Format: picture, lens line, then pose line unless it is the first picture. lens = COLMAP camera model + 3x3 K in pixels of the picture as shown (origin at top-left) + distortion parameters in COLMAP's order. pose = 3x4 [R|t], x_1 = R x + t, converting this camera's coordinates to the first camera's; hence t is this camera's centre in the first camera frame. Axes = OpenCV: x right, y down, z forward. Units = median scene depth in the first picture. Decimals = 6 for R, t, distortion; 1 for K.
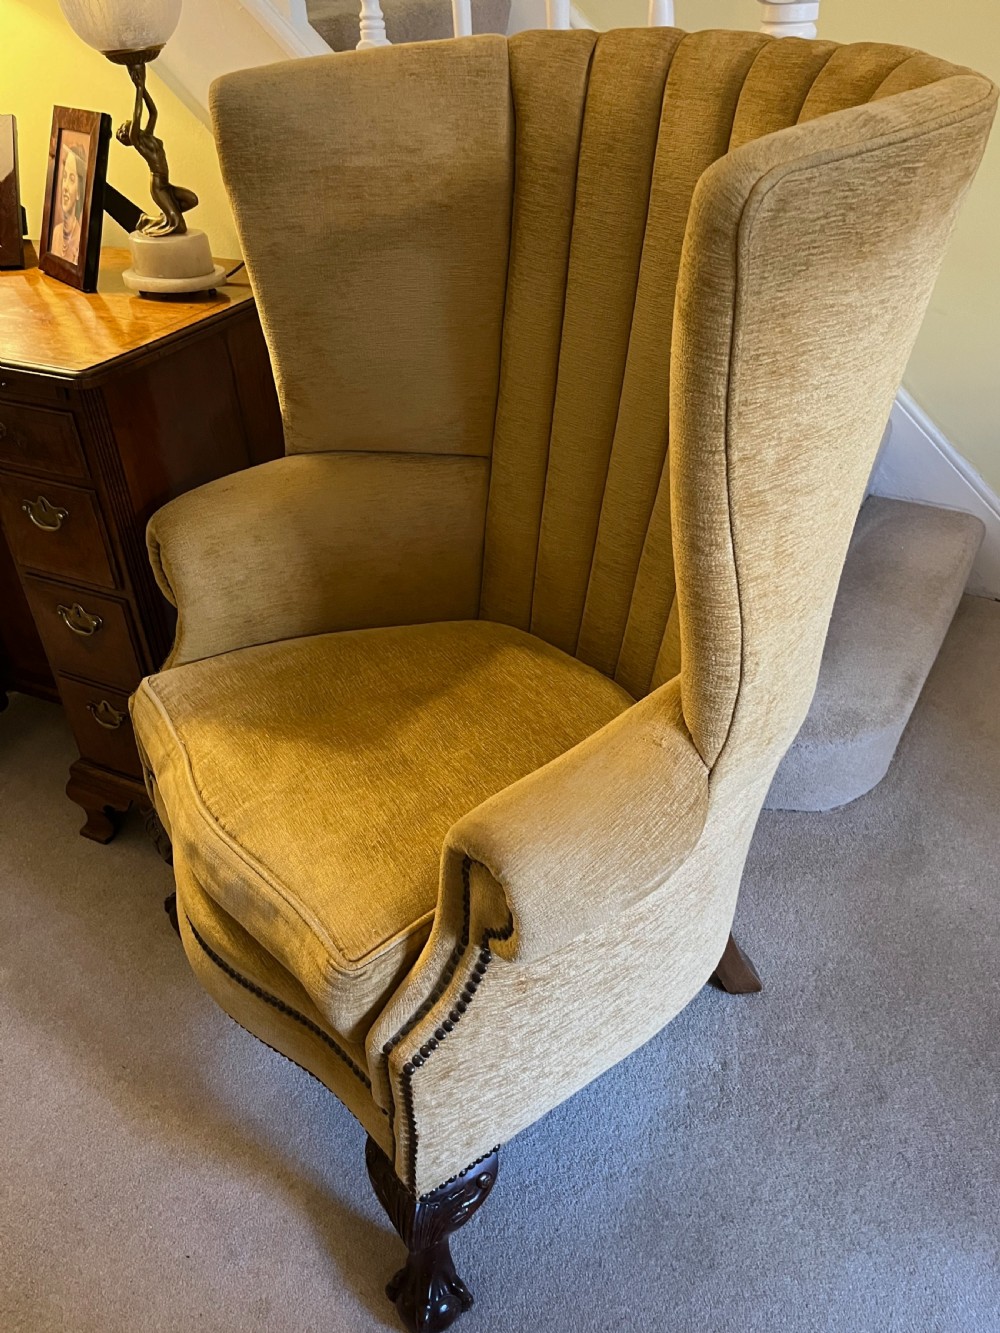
lens RADIAL K [[1088.8, 0, 502.3], [0, 1088.8, 674.5], [0, 0, 1]] dist [0.026853, -0.015202]
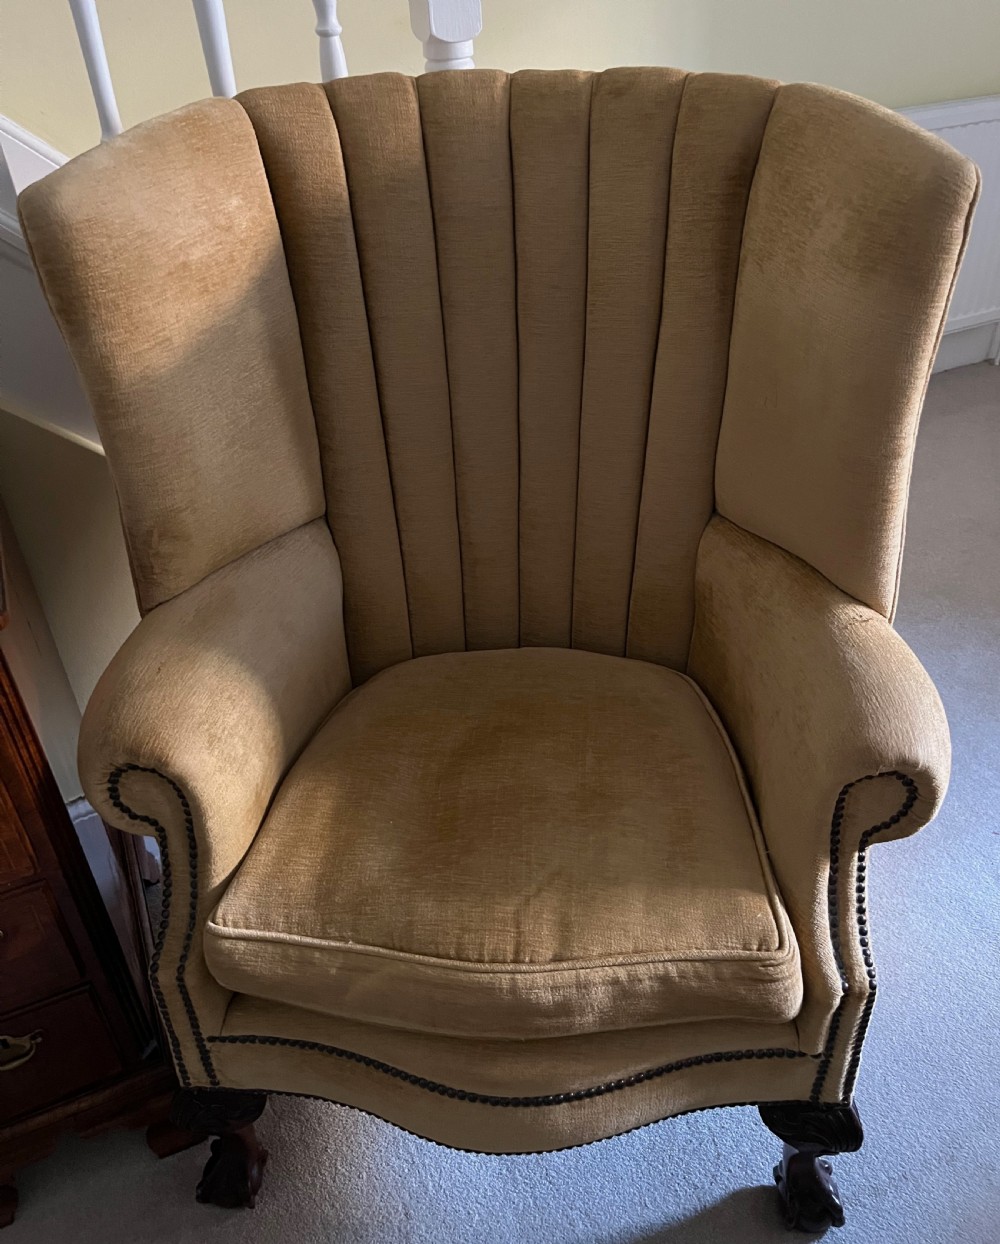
lens RADIAL K [[1016.2, 0, 507.8], [0, 1016.2, 579.0], [0, 0, 1]] dist [0.044120, -0.055588]
pose [[0.610244, -0.426302, 0.667734, -0.631140], [0.456394, 0.878126, 0.143524, -0.241966], [-0.647539, 0.217165, 0.730433, 0.298327]]
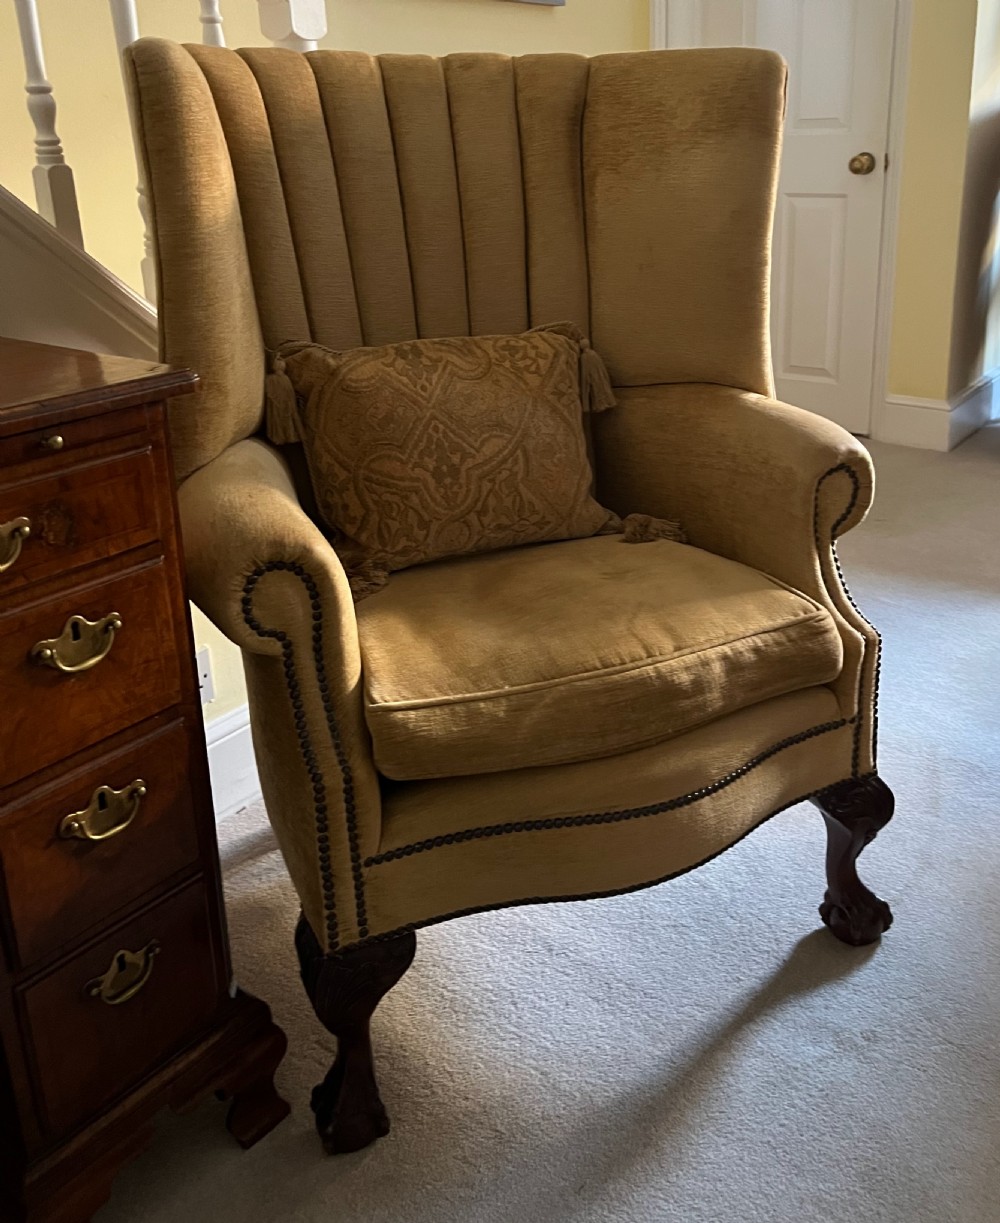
lens RADIAL K [[1152.3, 0, 544.8], [0, 1152.3, 479.4], [0, 0, 1]] dist [0.024149, 0.000000]
pose [[0.144100, -0.254250, 0.956343, -1.162650], [0.570064, 0.811284, 0.129790, -0.183480], [-0.808865, 0.526474, 0.261845, 0.648558]]
